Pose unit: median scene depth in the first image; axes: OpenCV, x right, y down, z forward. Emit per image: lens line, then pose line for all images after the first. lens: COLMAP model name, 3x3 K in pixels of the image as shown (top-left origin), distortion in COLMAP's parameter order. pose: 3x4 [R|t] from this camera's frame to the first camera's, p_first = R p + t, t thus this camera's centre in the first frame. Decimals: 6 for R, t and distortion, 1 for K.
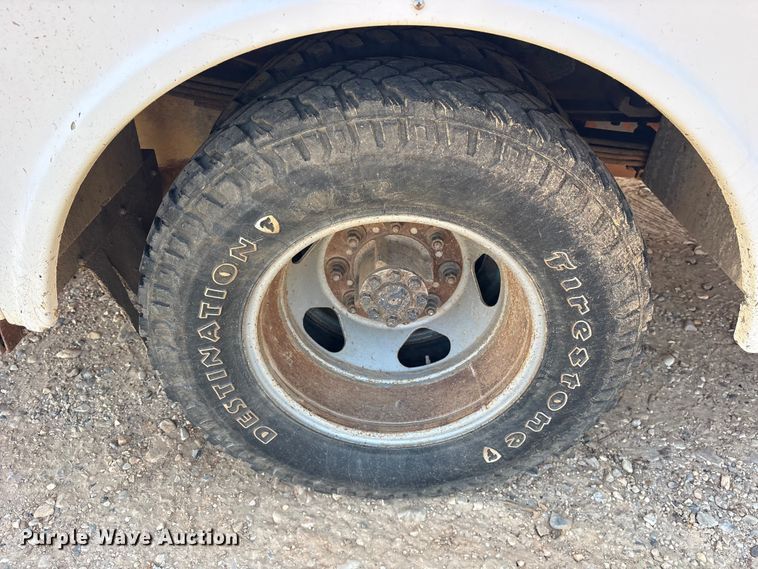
lens RADIAL K [[578.9, 0, 380.4], [0, 578.9, 284.8], [0, 0, 1]] dist [0.062733, -0.062784]
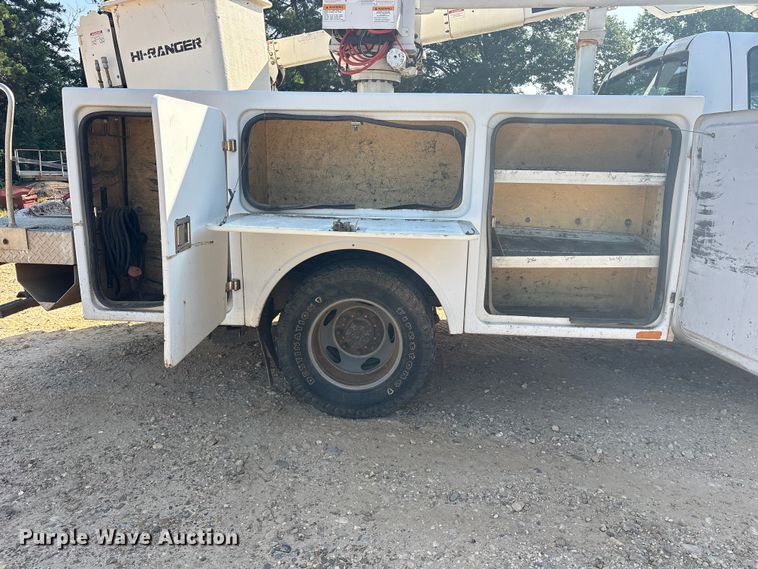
lens RADIAL K [[576.8, 0, 375.9], [0, 576.8, 279.8], [0, 0, 1]] dist [0.063413, -0.067518]
pose [[0.998540, 0.003165, -0.053933, 0.278424], [-0.024103, 0.919527, -0.392286, 0.921557], [0.048351, 0.393013, 0.918261, -1.824734]]
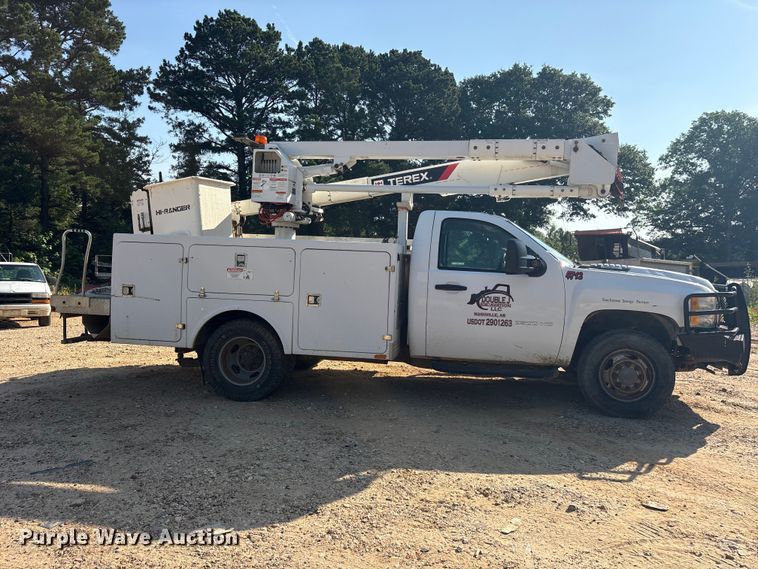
lens RADIAL K [[578.9, 0, 380.4], [0, 578.9, 284.8], [0, 0, 1]] dist [0.062733, -0.062784]
pose [[0.989229, 0.018000, -0.145268, 2.150541], [-0.094760, 0.835146, -0.541804, 2.403078], [0.111567, 0.549734, 0.827856, -3.987779]]
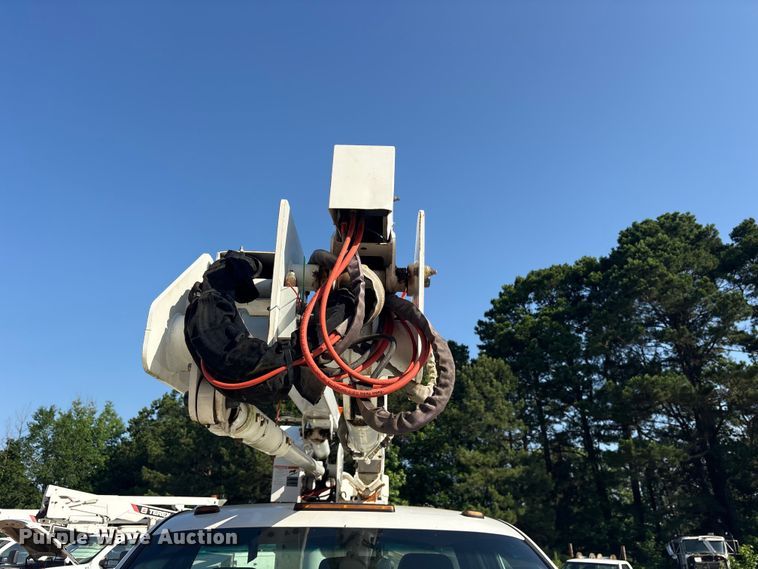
lens RADIAL K [[578.9, 0, 380.4], [0, 578.9, 284.8], [0, 0, 1]] dist [0.062733, -0.062784]
pose [[0.155704, -0.386459, -0.909069, 4.754920], [-0.575550, 0.712446, -0.401451, -1.546428], [0.802806, 0.585722, -0.111496, 0.811171]]
